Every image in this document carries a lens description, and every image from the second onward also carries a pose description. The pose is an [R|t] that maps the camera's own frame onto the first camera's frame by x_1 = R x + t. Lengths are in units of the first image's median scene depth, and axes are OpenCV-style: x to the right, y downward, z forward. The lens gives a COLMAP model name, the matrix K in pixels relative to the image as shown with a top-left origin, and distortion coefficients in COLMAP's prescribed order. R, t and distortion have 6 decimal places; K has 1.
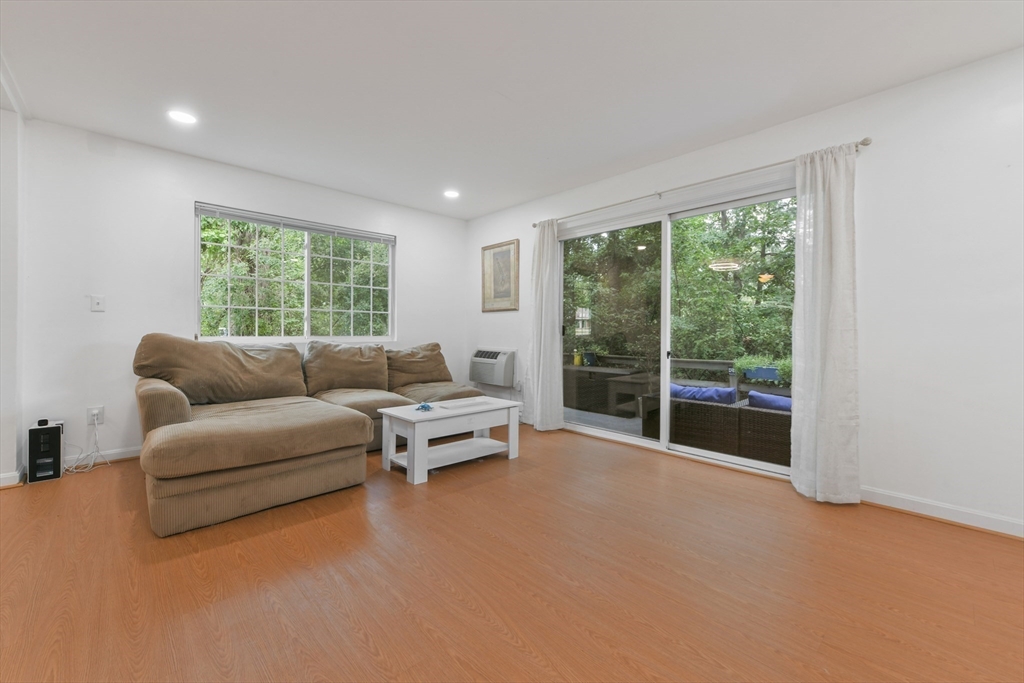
lens RADIAL K [[411.2, 0, 517.8], [0, 411.2, 333.4], [0, 0, 1]] dist [-0.002899, 0.000776]
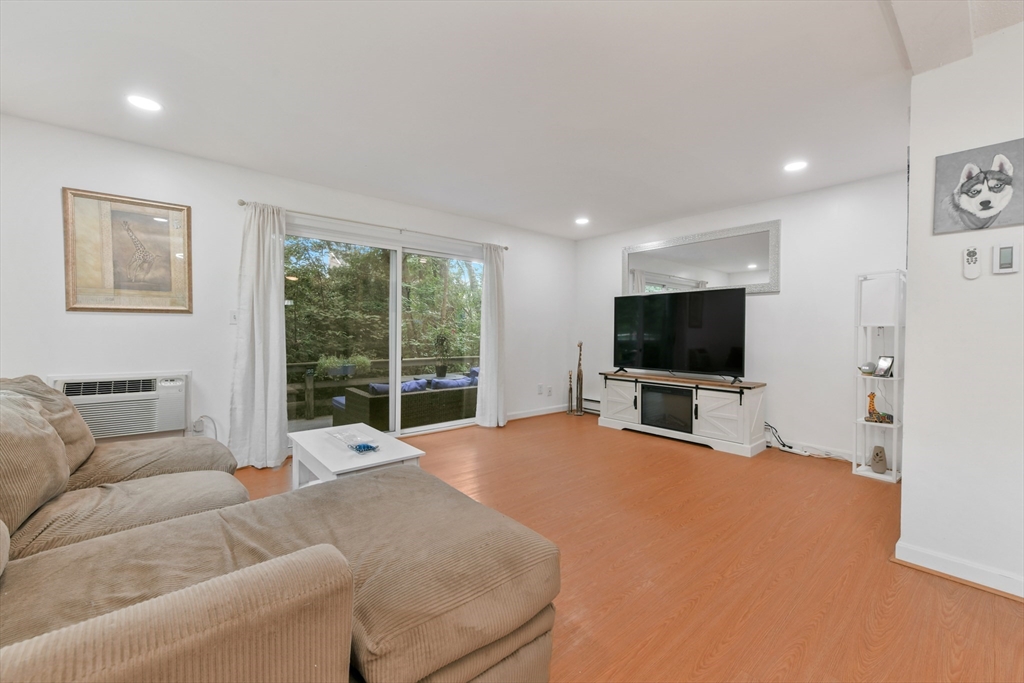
lens RADIAL K [[411.2, 0, 514.9], [0, 411.2, 336.0], [0, 0, 1]] dist [-0.002899, 0.000776]
pose [[0.068103, -0.019547, 0.997487, -0.669845], [-0.002911, 0.999800, 0.019791, -0.035354], [-0.997674, -0.004251, 0.068032, 0.444599]]
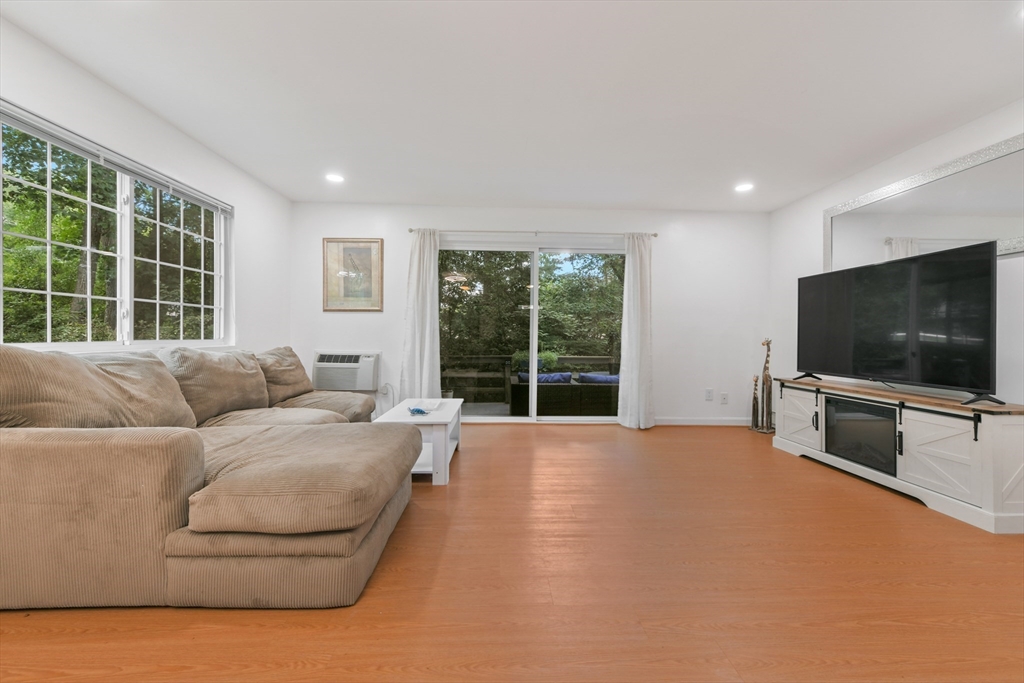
lens RADIAL K [[411.2, 0, 514.8], [0, 411.2, 335.2], [0, 0, 1]] dist [-0.002899, 0.000776]
pose [[0.671627, -0.001512, 0.740888, -0.540130], [-0.002544, 0.999987, 0.004347, -0.005672], [-0.740885, -0.004804, 0.671615, 0.113383]]
